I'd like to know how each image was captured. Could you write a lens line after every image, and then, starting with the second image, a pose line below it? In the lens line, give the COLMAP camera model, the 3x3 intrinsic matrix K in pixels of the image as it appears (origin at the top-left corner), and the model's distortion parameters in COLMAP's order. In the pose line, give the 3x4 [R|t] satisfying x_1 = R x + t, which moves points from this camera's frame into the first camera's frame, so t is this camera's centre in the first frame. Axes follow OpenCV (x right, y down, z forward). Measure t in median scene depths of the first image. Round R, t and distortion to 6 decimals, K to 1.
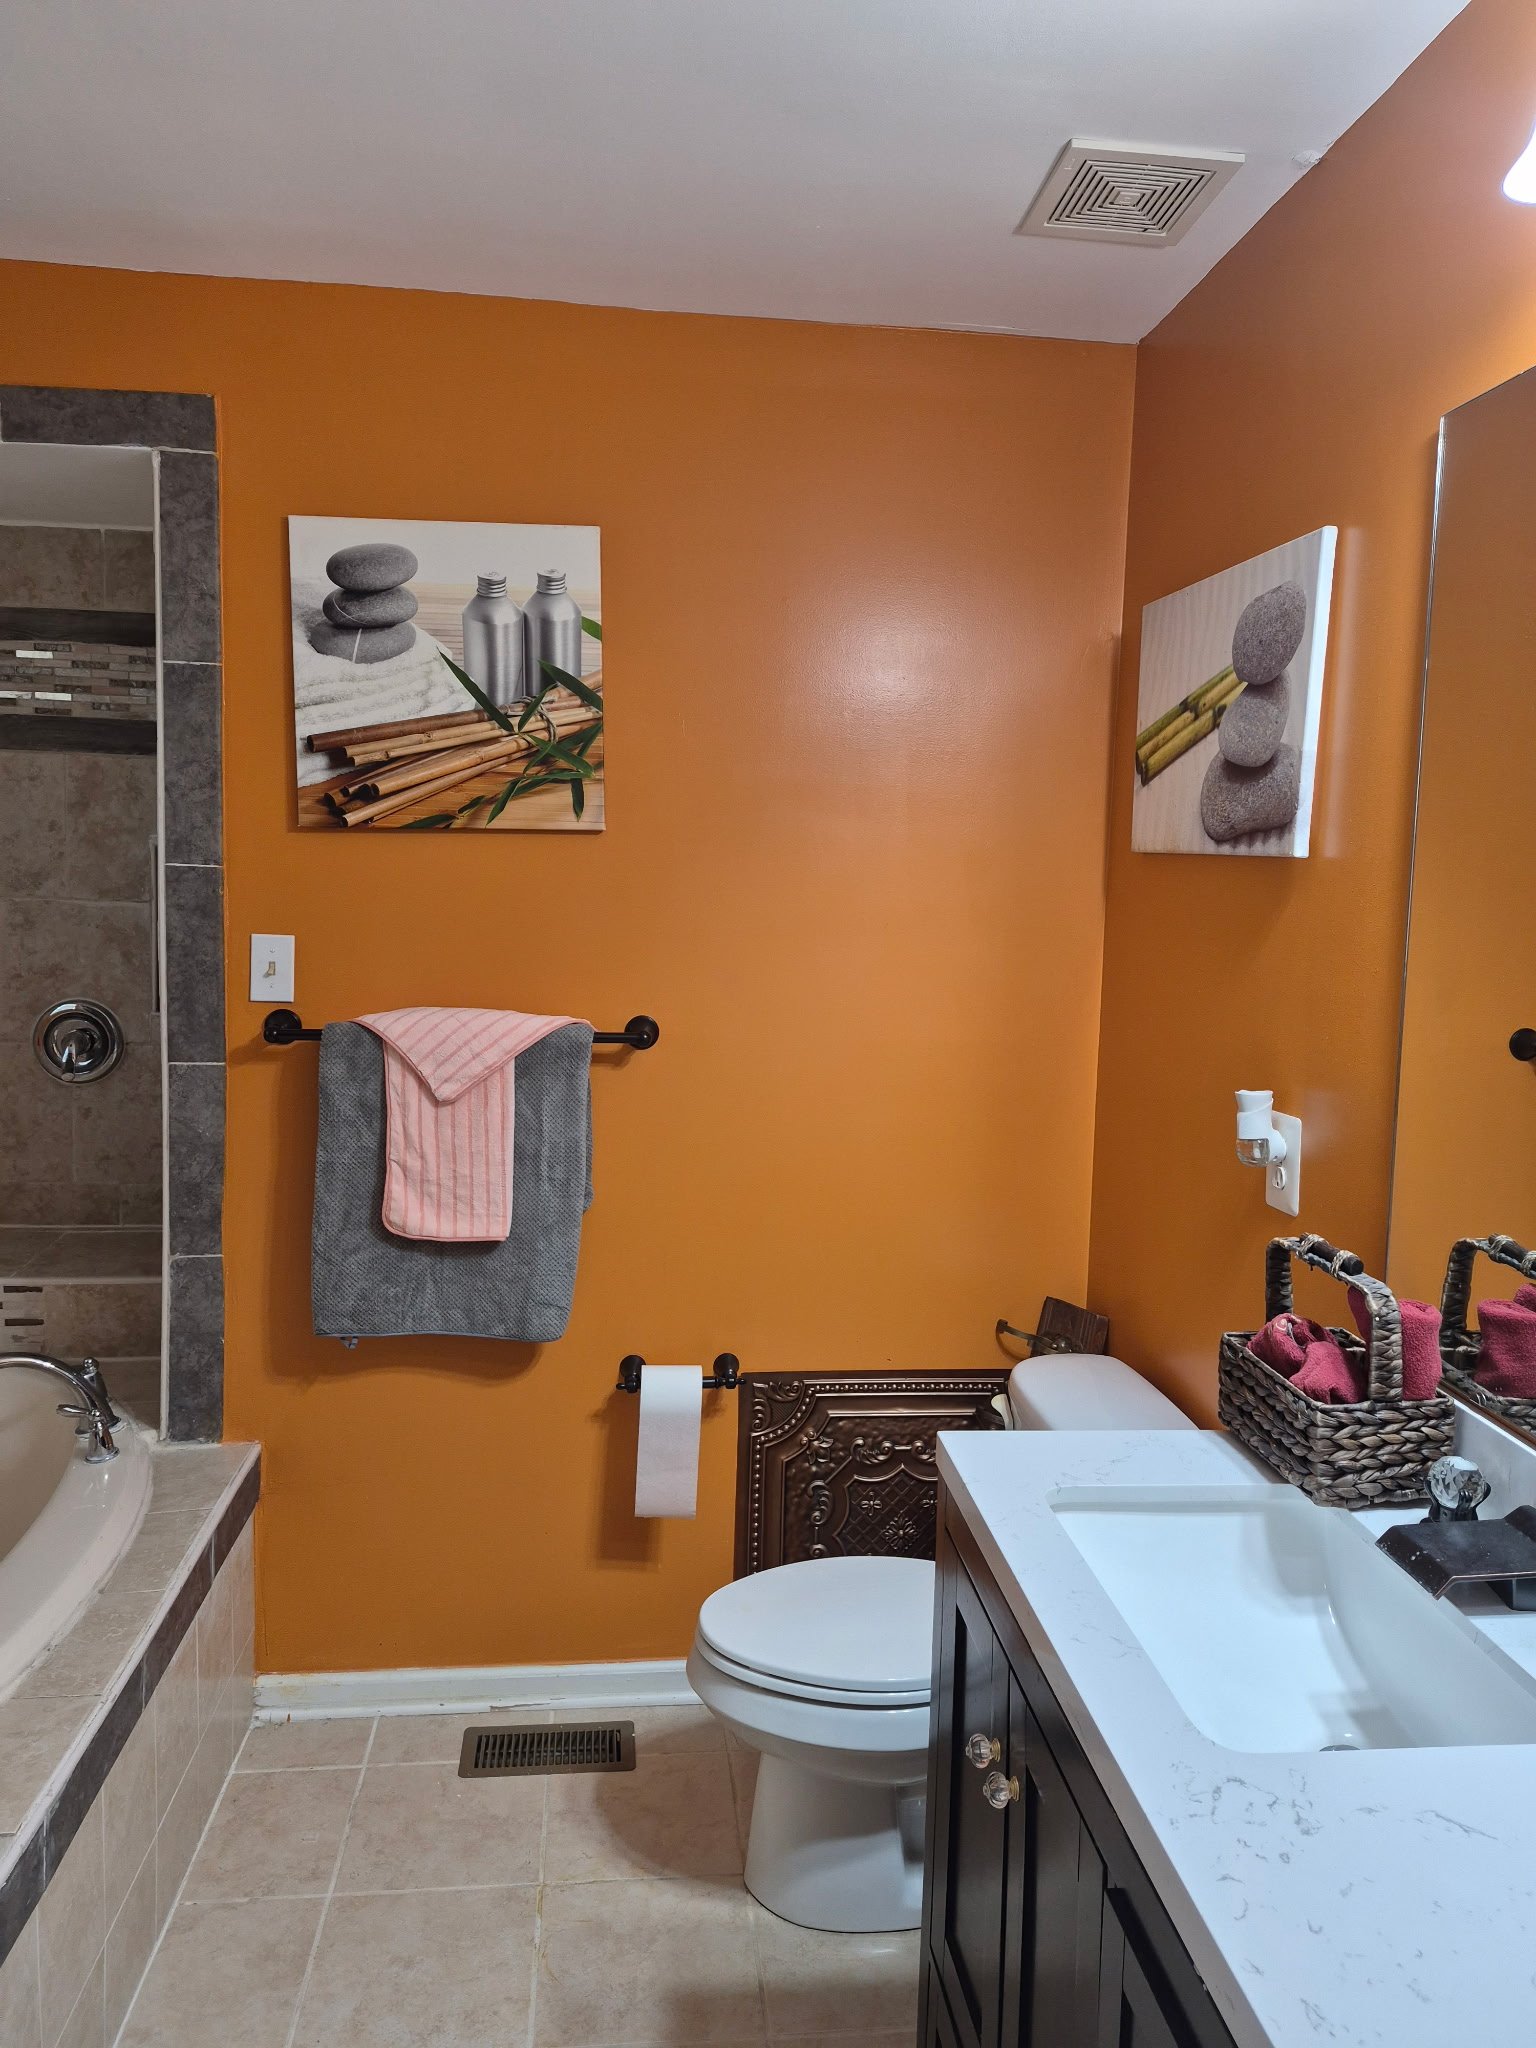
lens RADIAL K [[1403.9, 0, 768.0], [0, 1403.9, 1024.0], [0, 0, 1]] dist [0.069677, -0.069910]
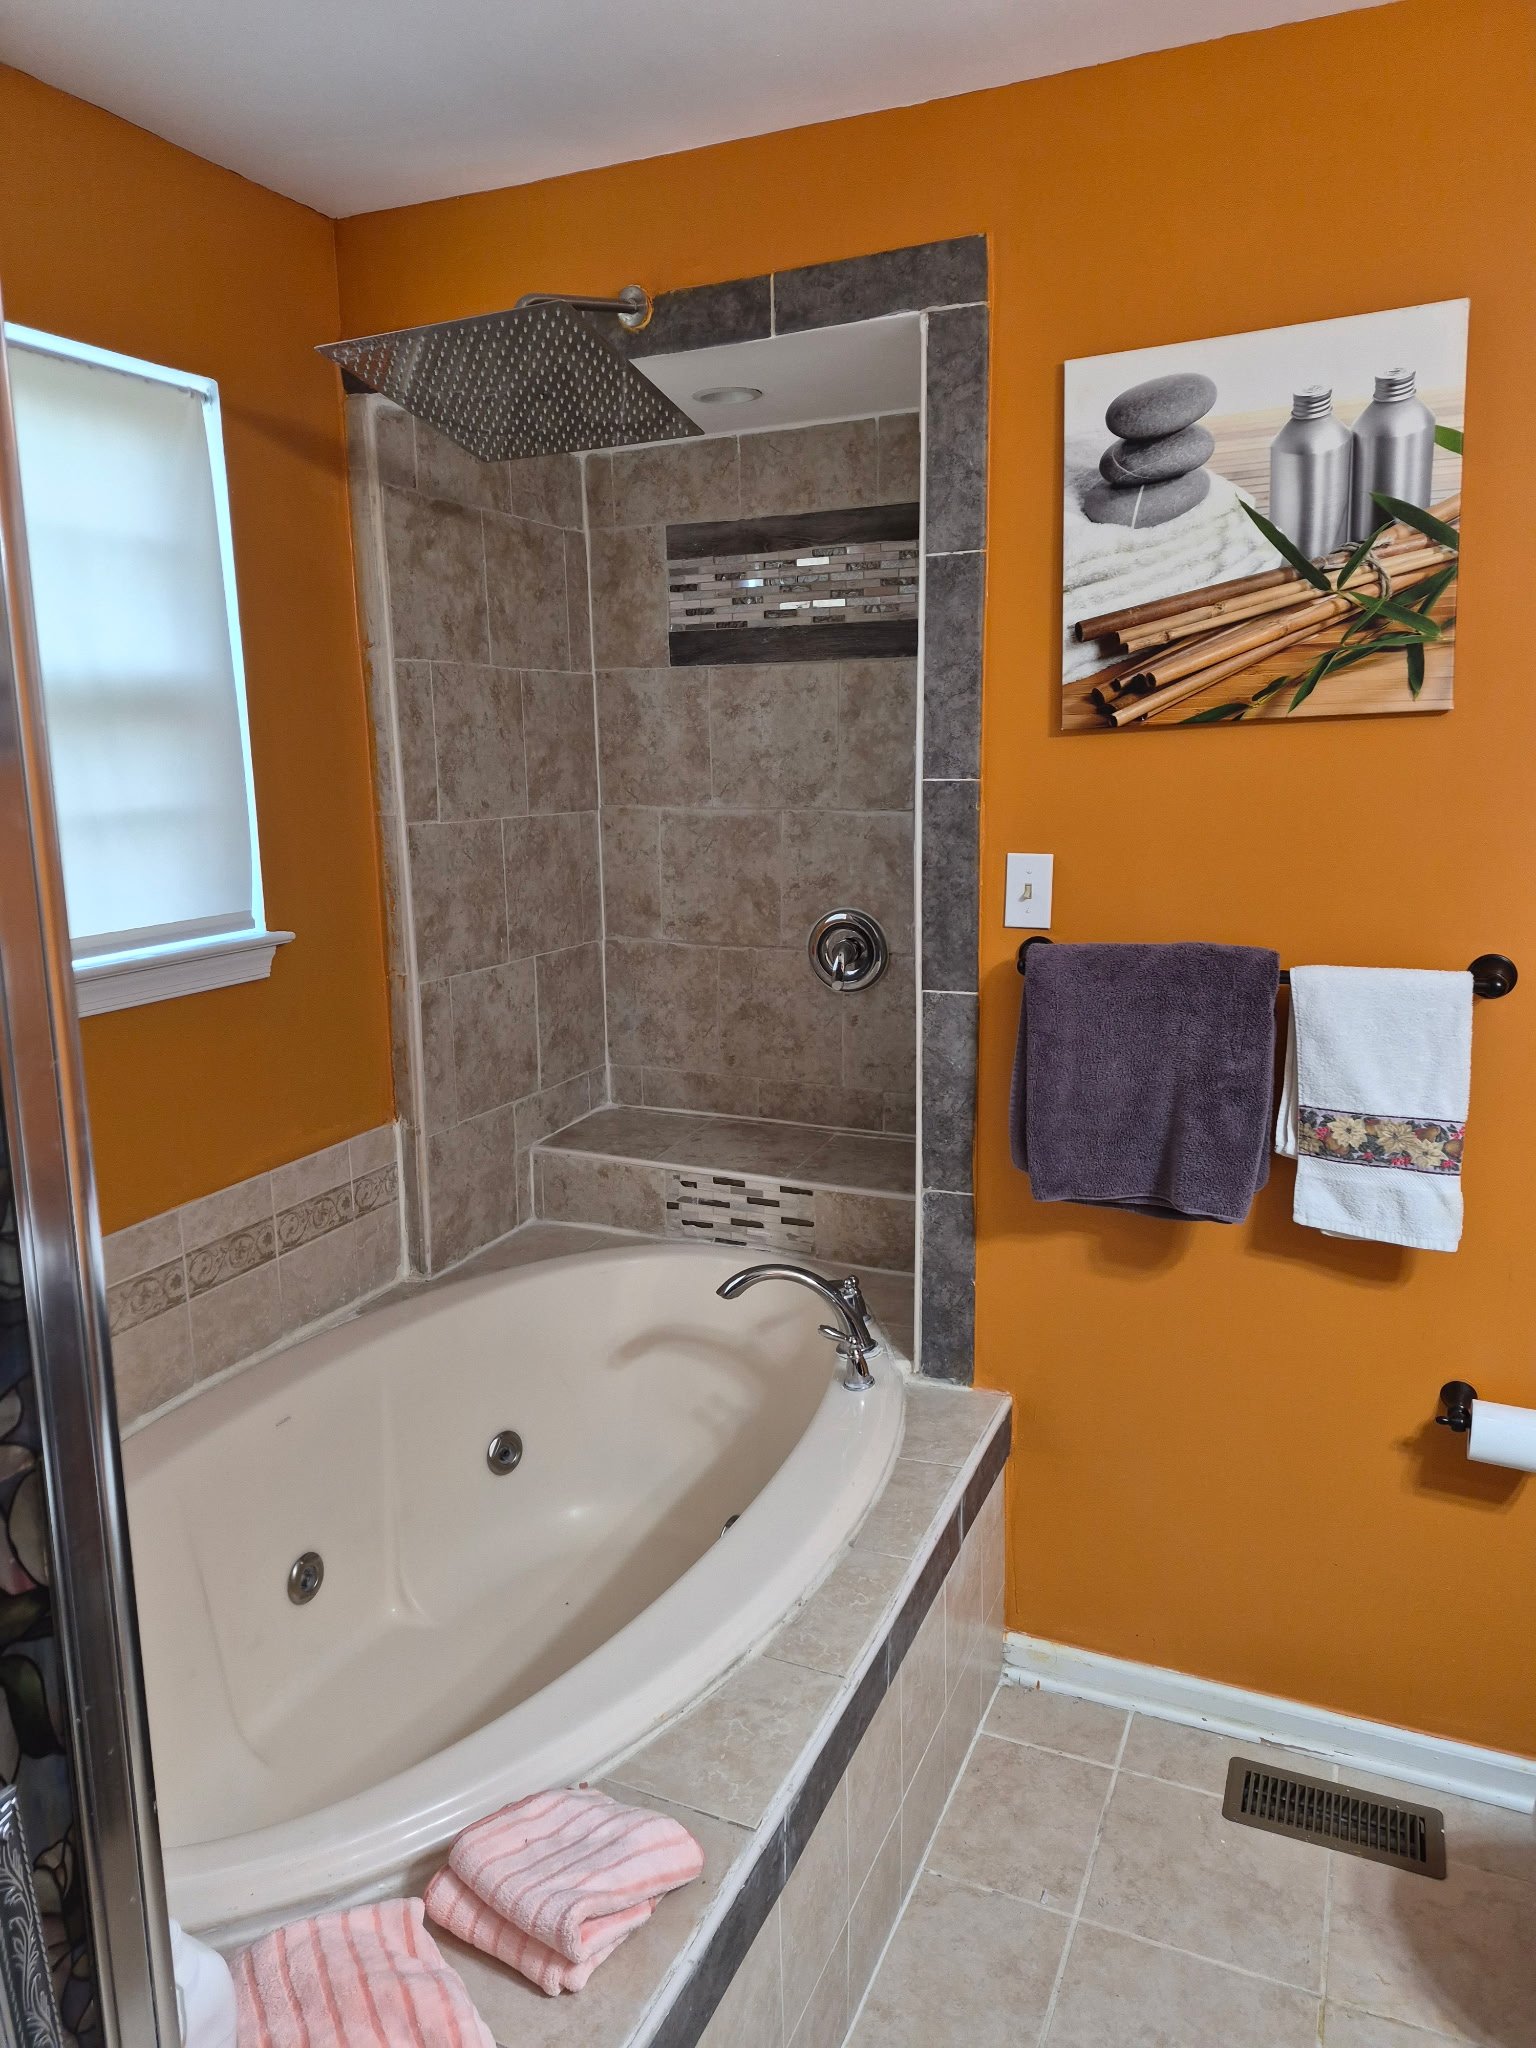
lens RADIAL K [[1437.9, 0, 767.3], [0, 1437.9, 1007.4], [0, 0, 1]] dist [0.101094, -0.121195]
pose [[0.867614, 0.043783, -0.495307, -0.038634], [-0.007633, 0.997171, 0.074775, -0.033662], [0.497180, -0.061095, 0.865494, 0.122458]]
